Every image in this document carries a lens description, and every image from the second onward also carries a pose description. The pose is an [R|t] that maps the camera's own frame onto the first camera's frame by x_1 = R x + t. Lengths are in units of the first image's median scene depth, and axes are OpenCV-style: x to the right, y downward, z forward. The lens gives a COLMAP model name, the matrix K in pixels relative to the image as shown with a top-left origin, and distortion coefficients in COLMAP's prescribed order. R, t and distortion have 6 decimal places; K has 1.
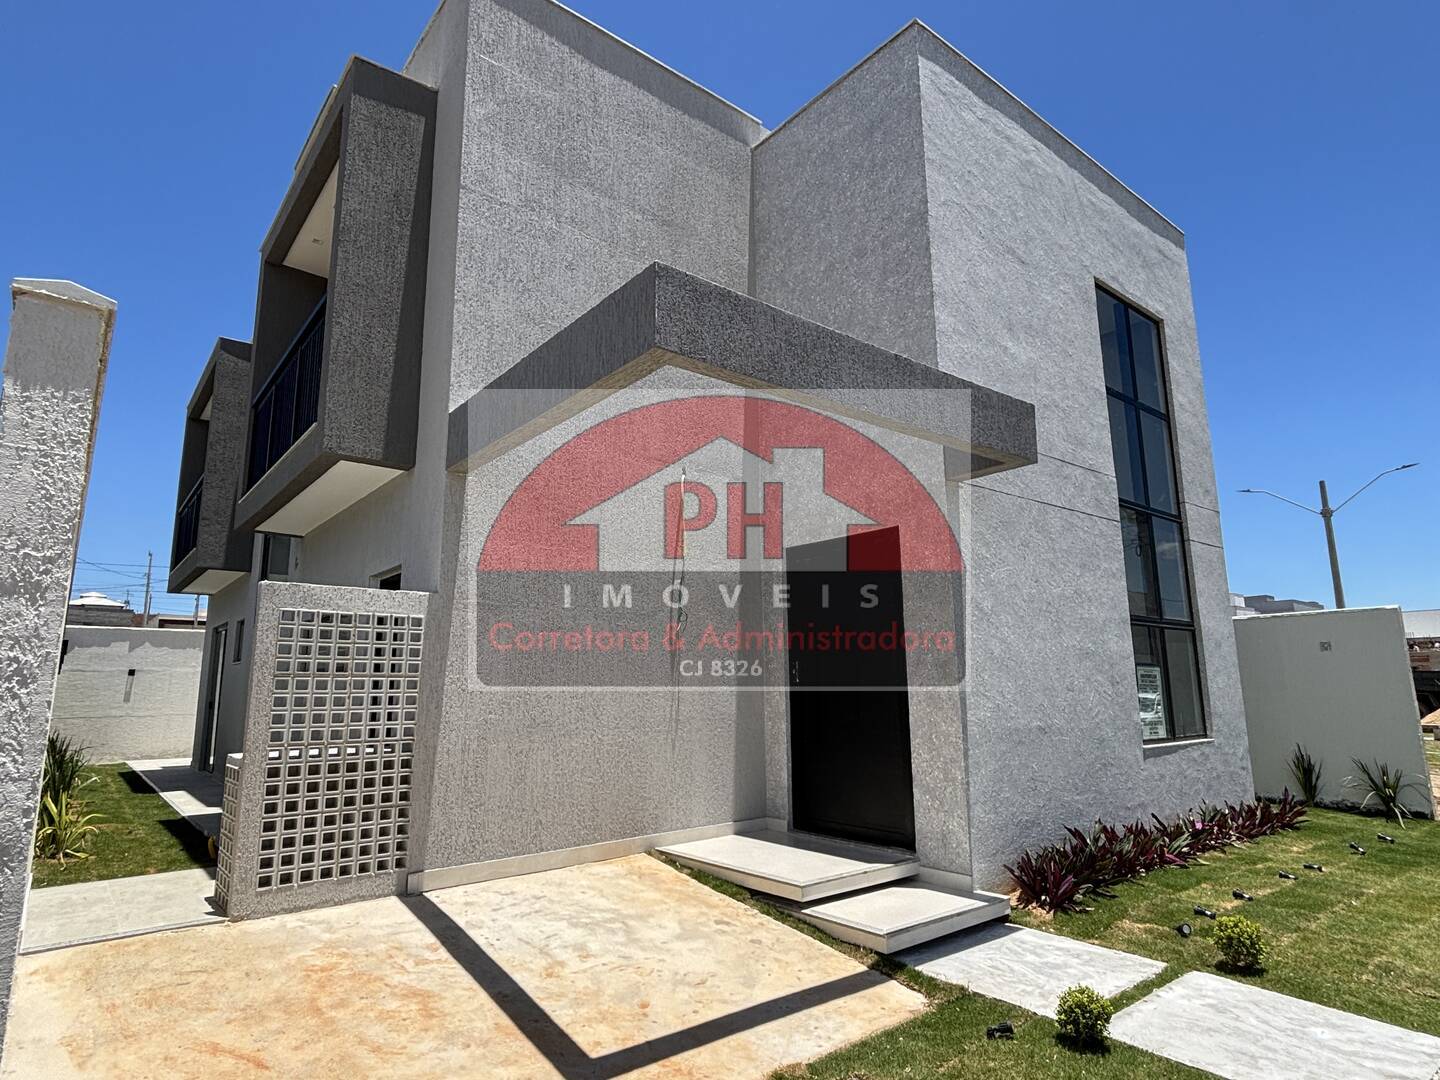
lens RADIAL K [[808.1, 0, 727.7], [0, 808.1, 550.8], [0, 0, 1]] dist [0.004432, -0.022779]
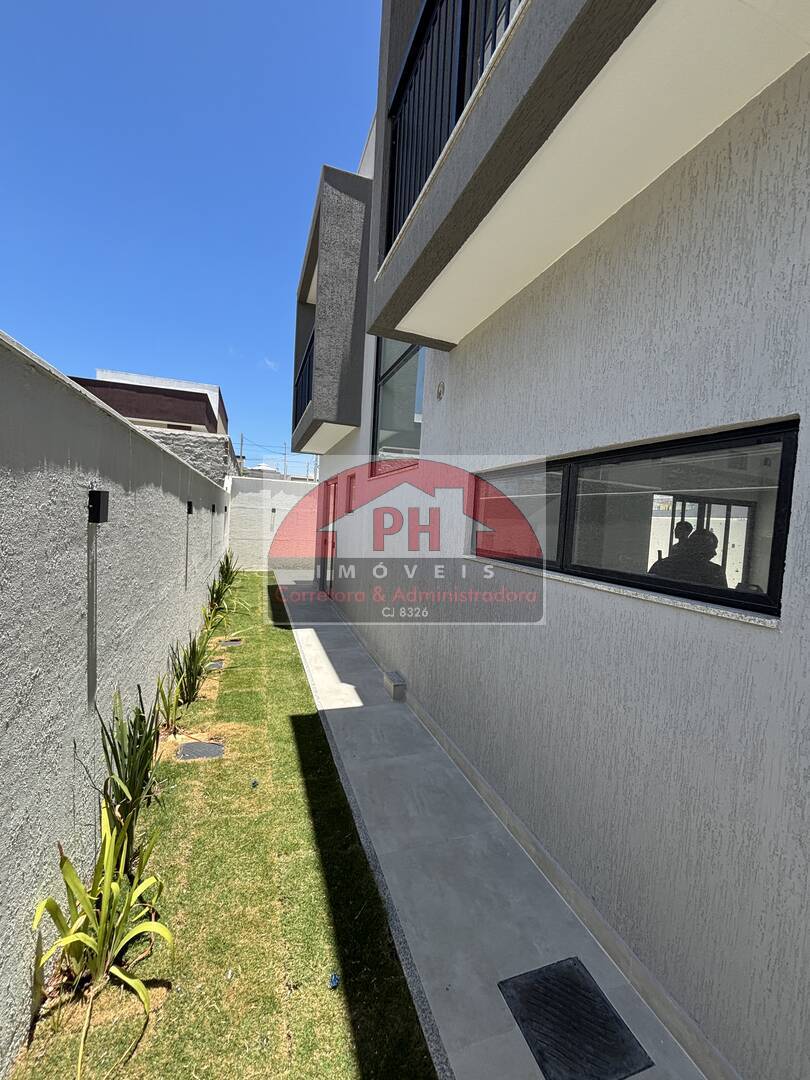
lens RADIAL K [[432.4, 0, 405.7], [0, 432.4, 542.6], [0, 0, 1]] dist [-0.001314, 0.000000]
pose [[0.936199, 0.079341, -0.342397, -0.333530], [-0.002511, 0.975672, 0.219221, 0.049110], [0.351460, -0.204375, 0.913623, 0.486136]]
